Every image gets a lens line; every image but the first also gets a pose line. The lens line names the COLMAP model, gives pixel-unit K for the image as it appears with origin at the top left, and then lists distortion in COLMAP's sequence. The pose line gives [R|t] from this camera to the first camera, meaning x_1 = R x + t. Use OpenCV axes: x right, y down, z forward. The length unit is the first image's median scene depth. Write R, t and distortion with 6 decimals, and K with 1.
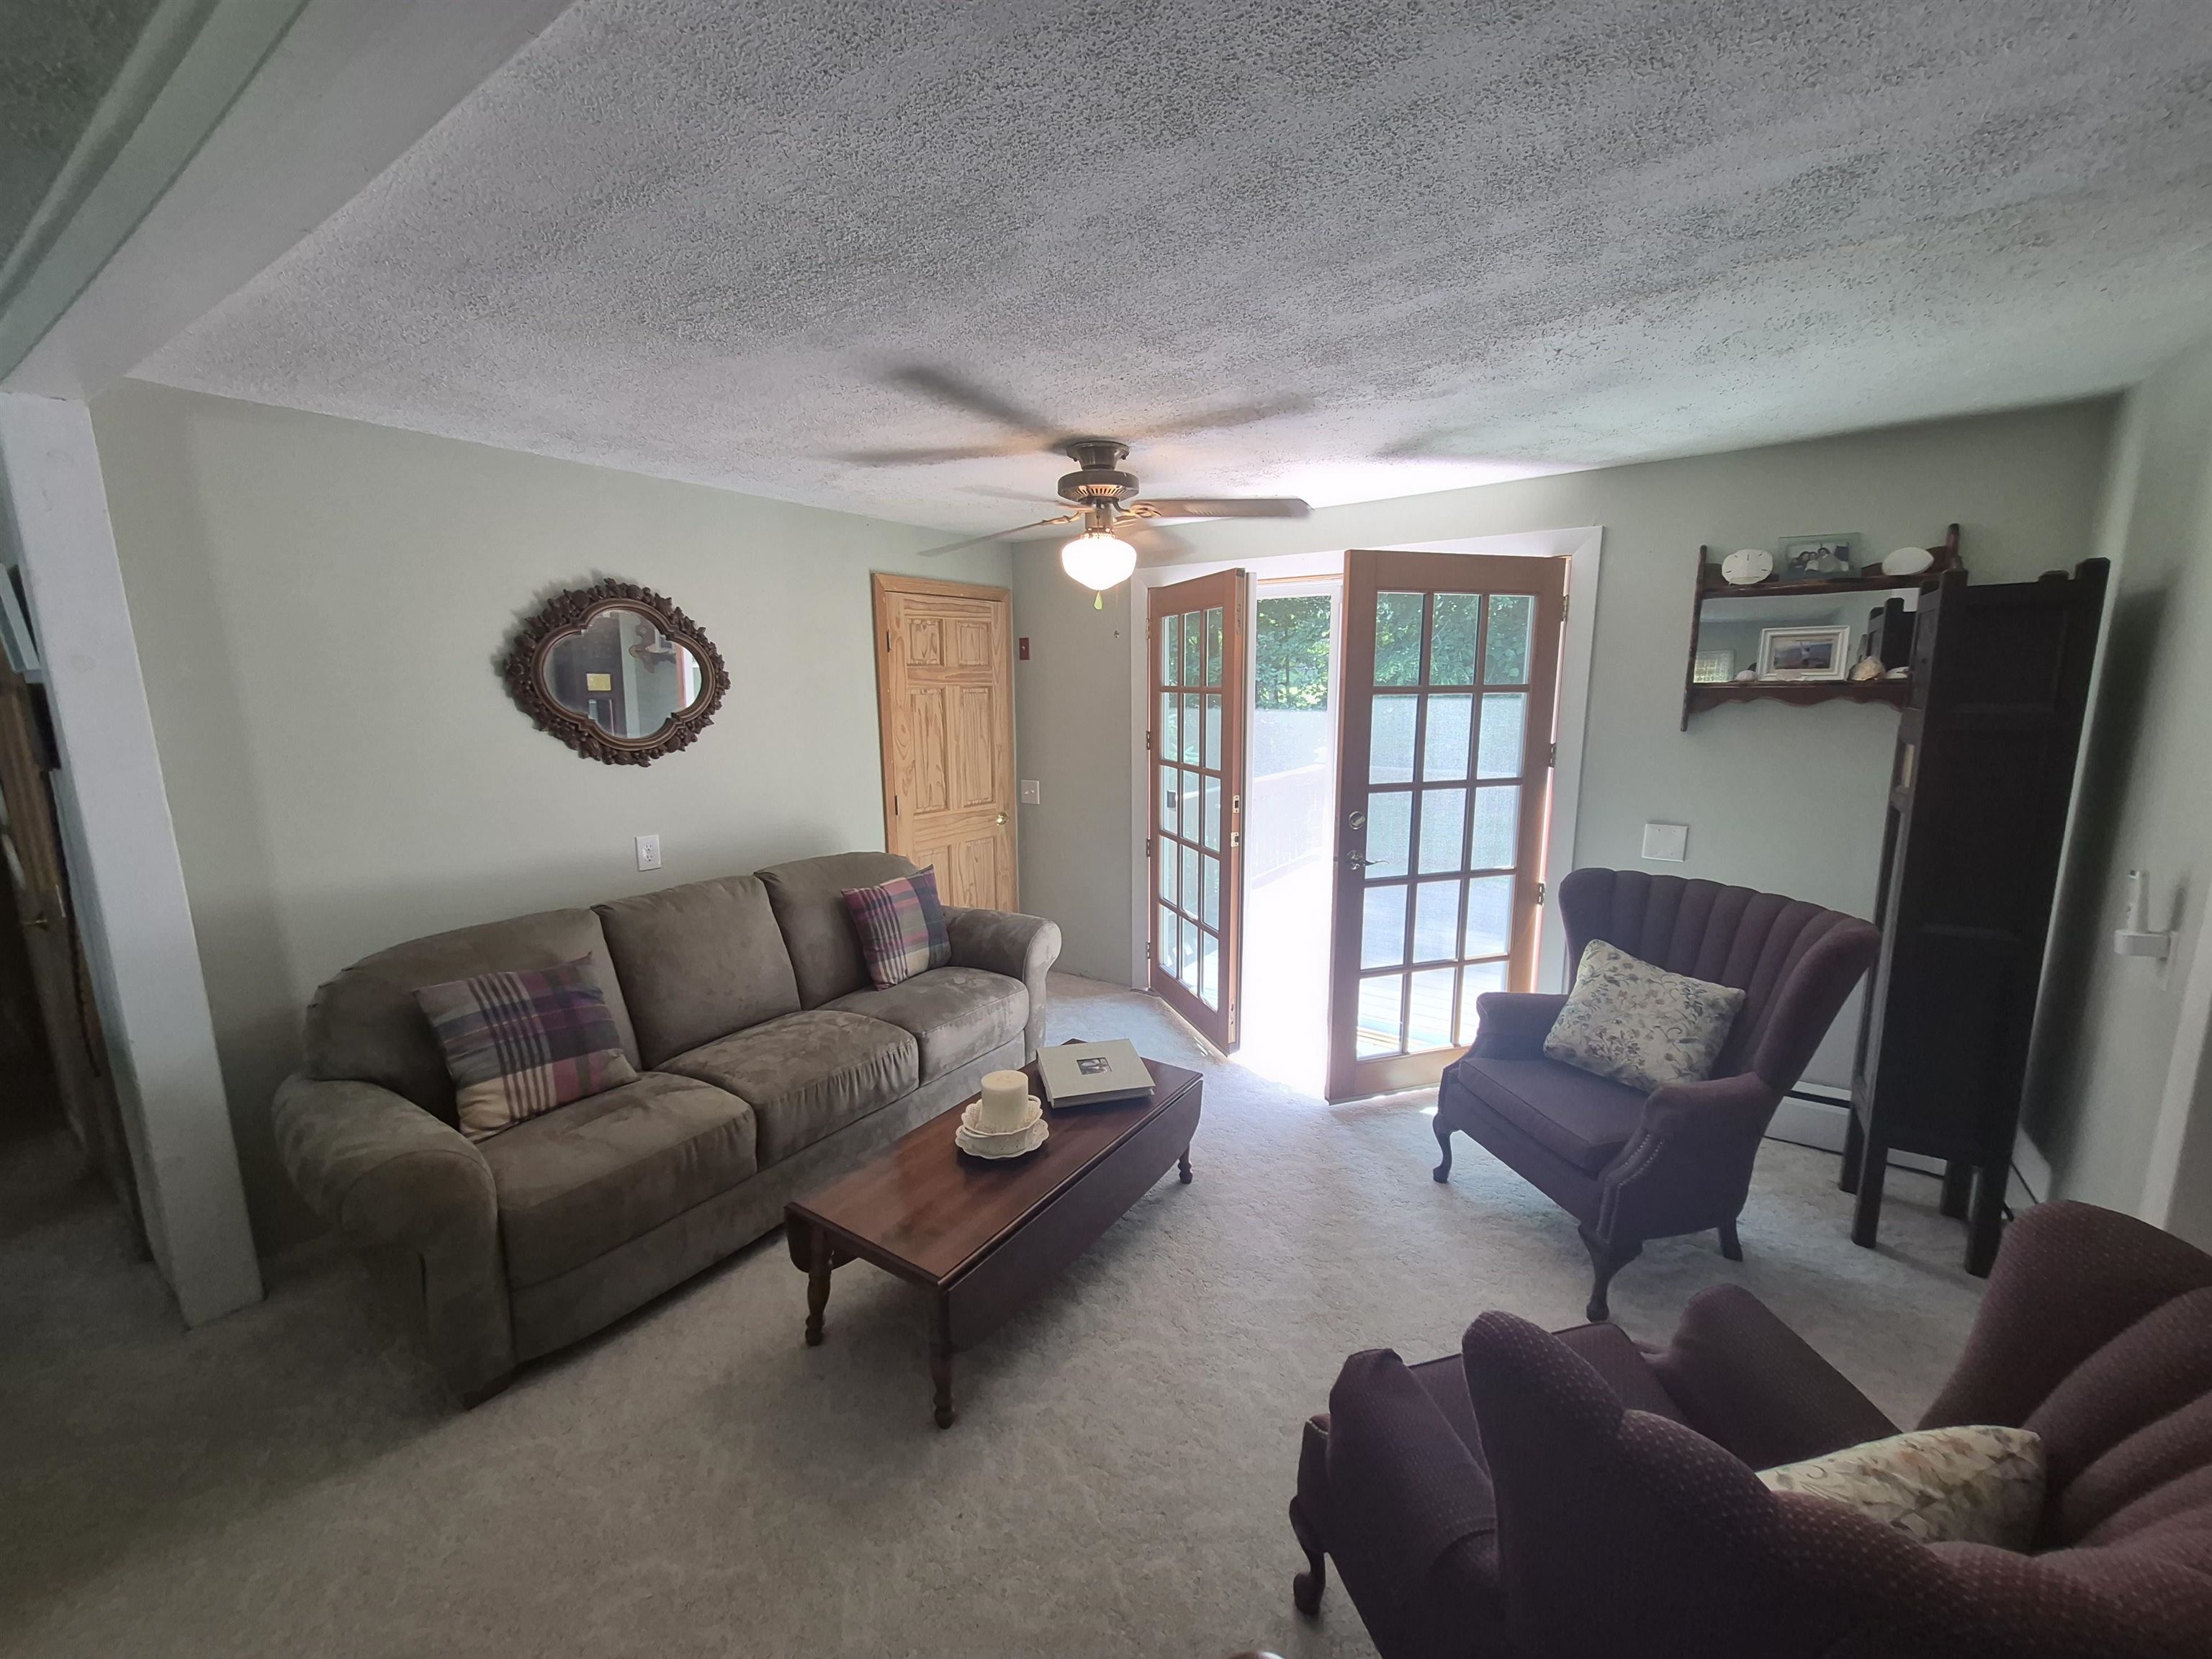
lens RADIAL K [[870.5, 0, 1109.0], [0, 870.5, 846.5], [0, 0, 1]] dist [0.001366, -0.002048]
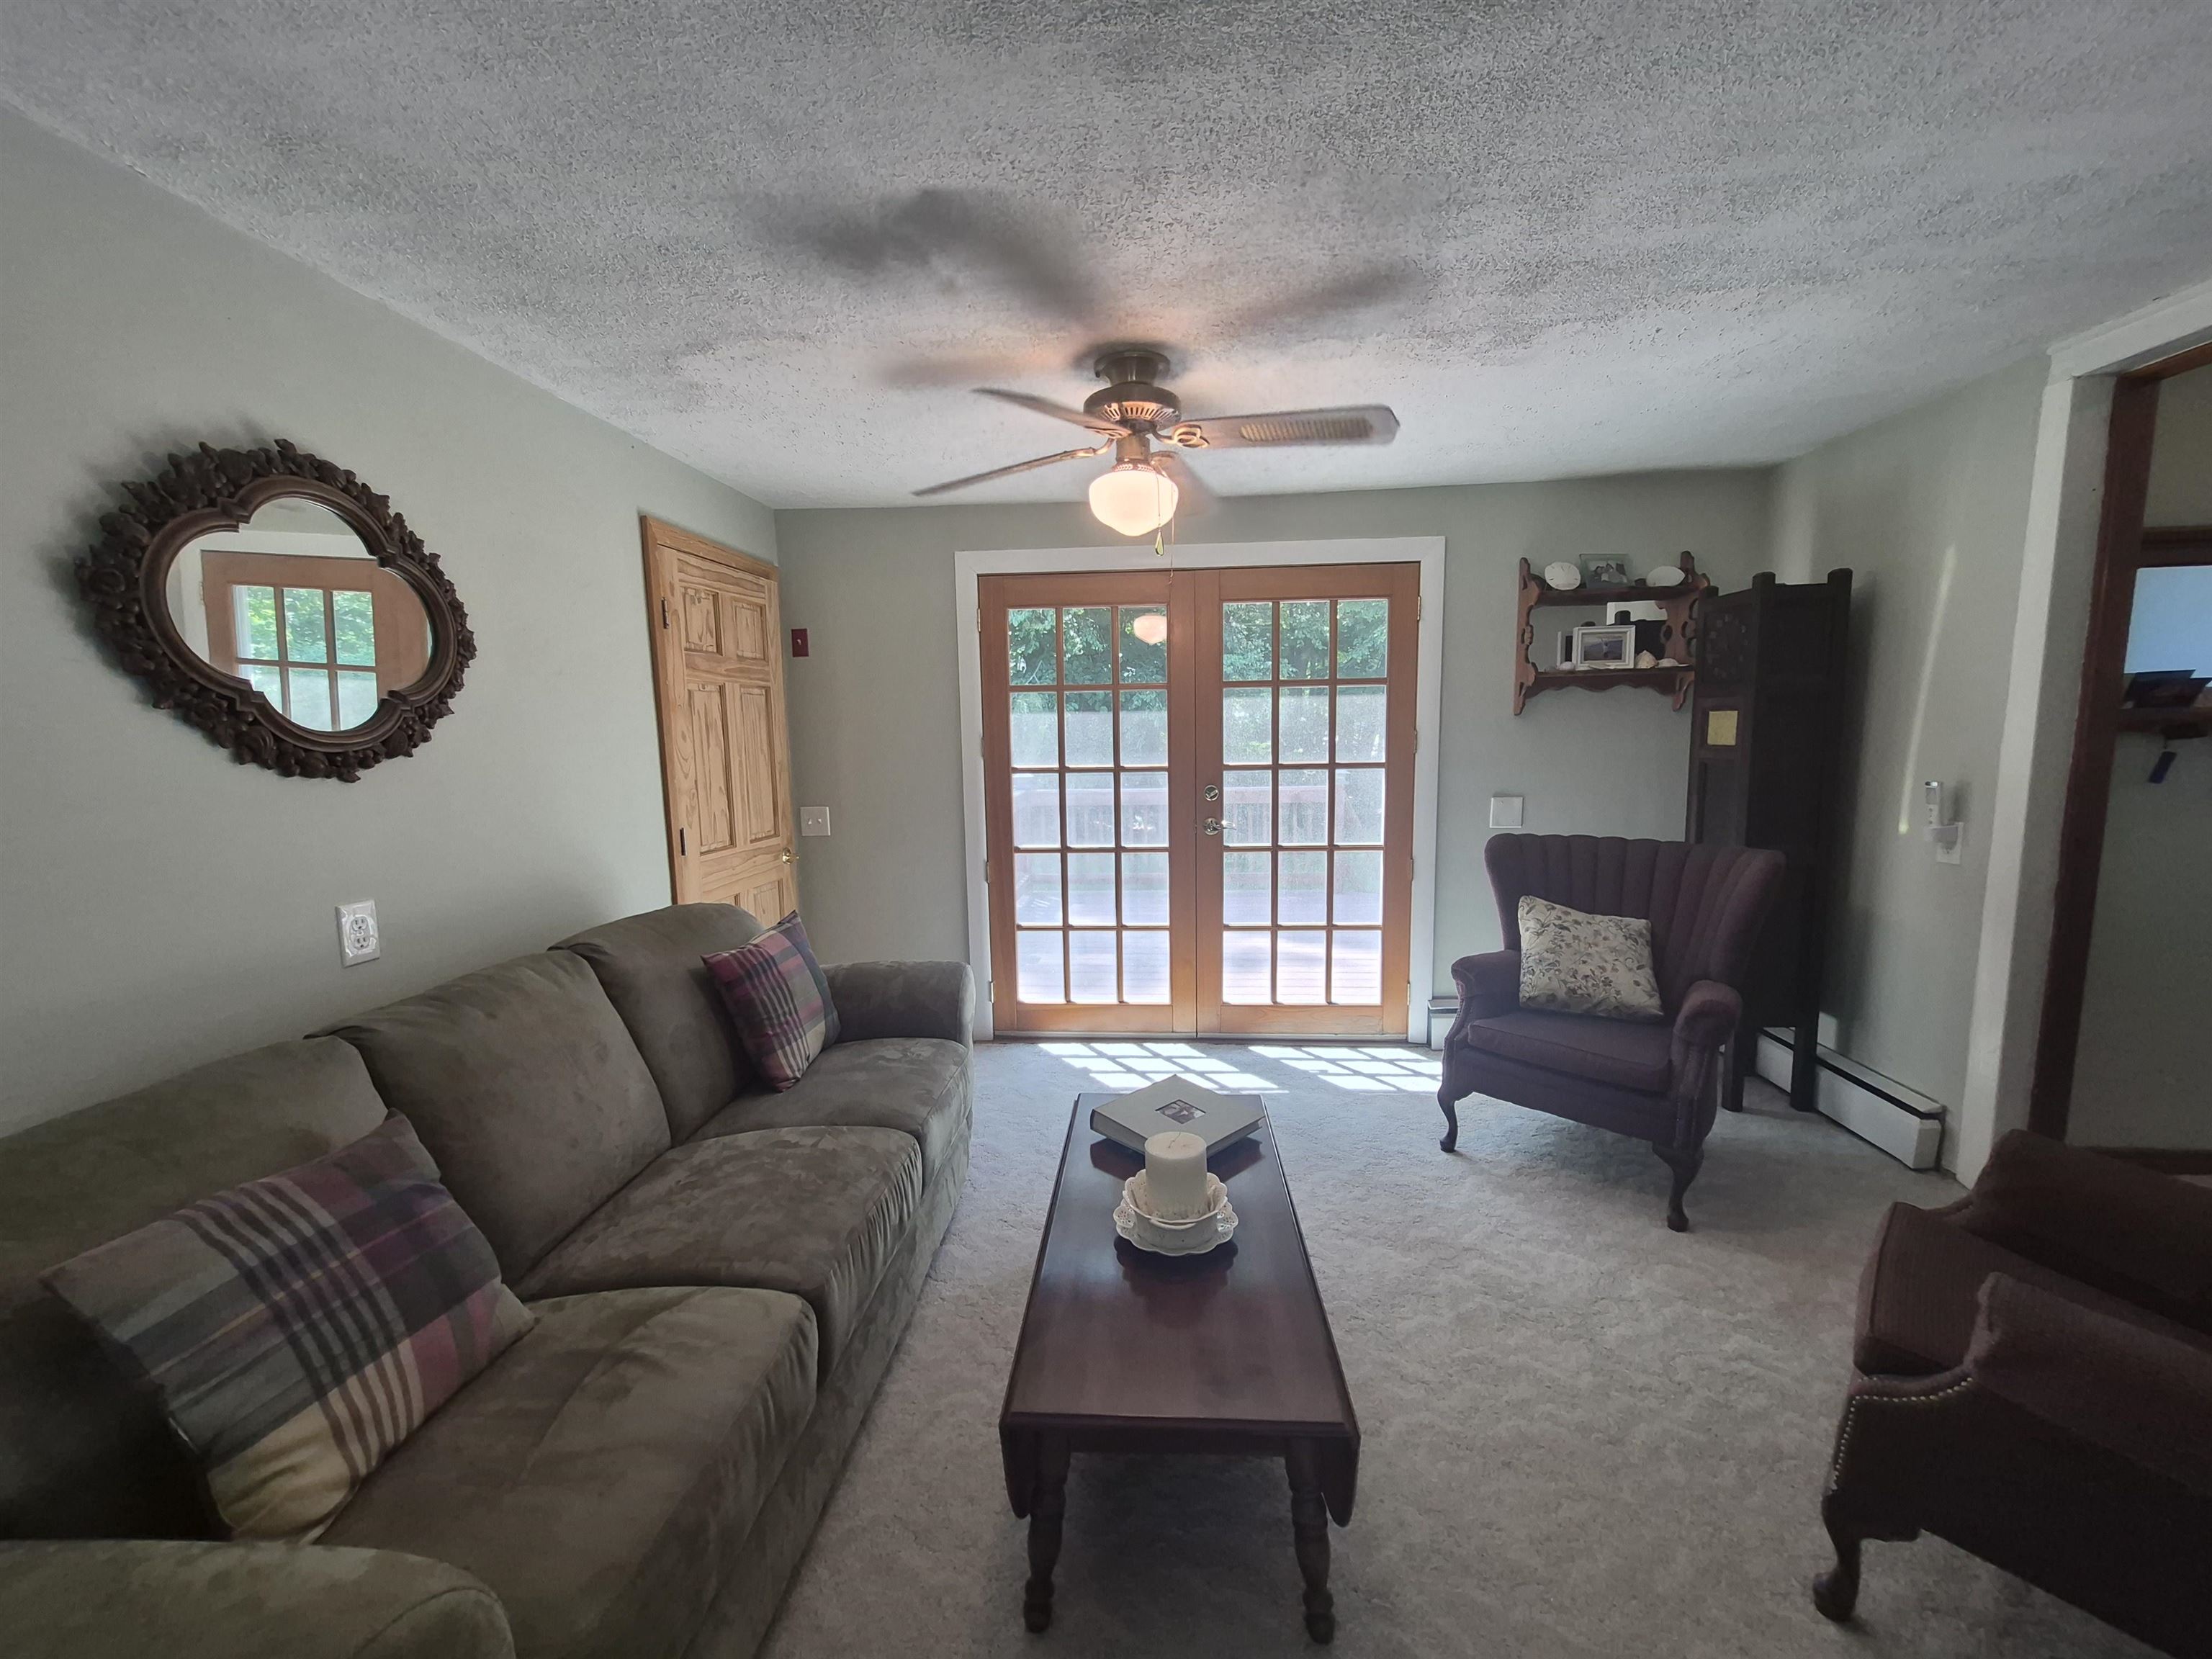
lens RADIAL K [[875.3, 0, 1109.5], [0, 875.3, 847.3], [0, 0, 1]] dist [-0.000698, -0.000557]
pose [[0.860412, -0.076058, 0.503891, -0.442200], [0.105303, 0.993994, -0.029775, 0.022523], [-0.498600, 0.078680, 0.863254, 0.292140]]
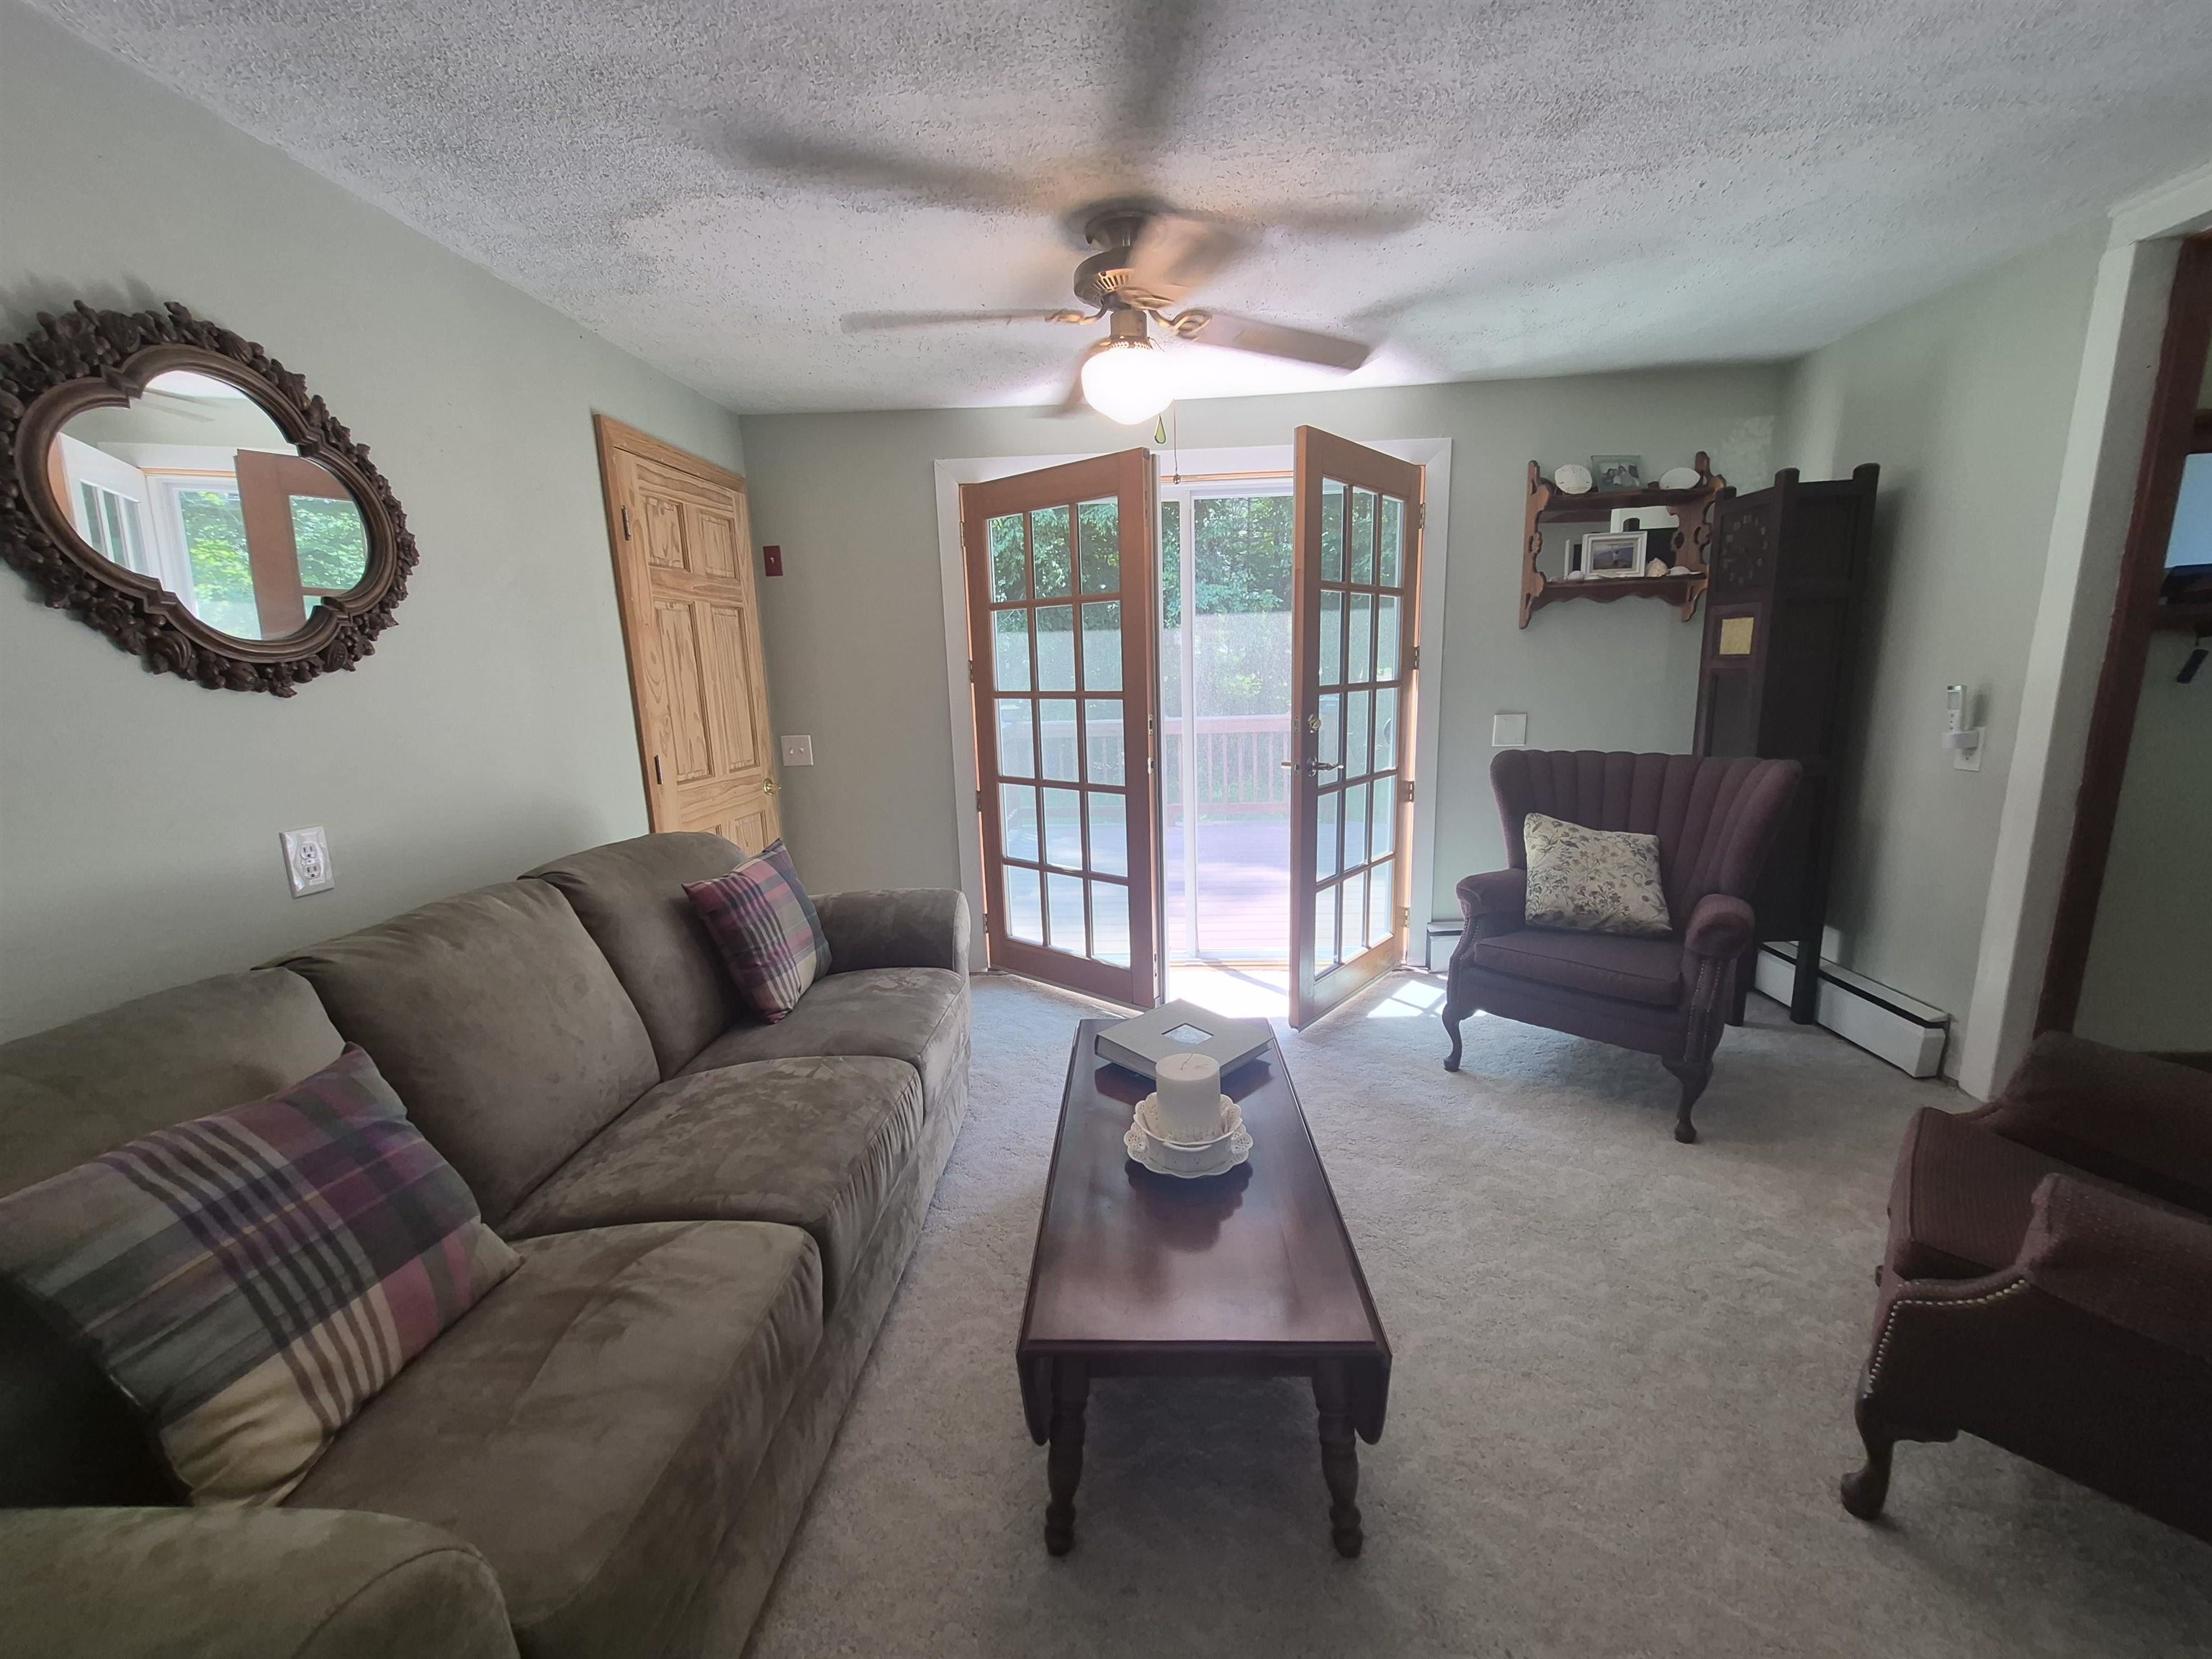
lens RADIAL K [[870.5, 0, 1109.0], [0, 870.5, 846.5], [0, 0, 1]] dist [0.001366, -0.002048]
pose [[0.849295, -0.124535, 0.513020, -0.436757], [0.121078, 0.991824, 0.040322, 0.040144], [-0.513847, 0.027870, 0.857429, 0.336570]]
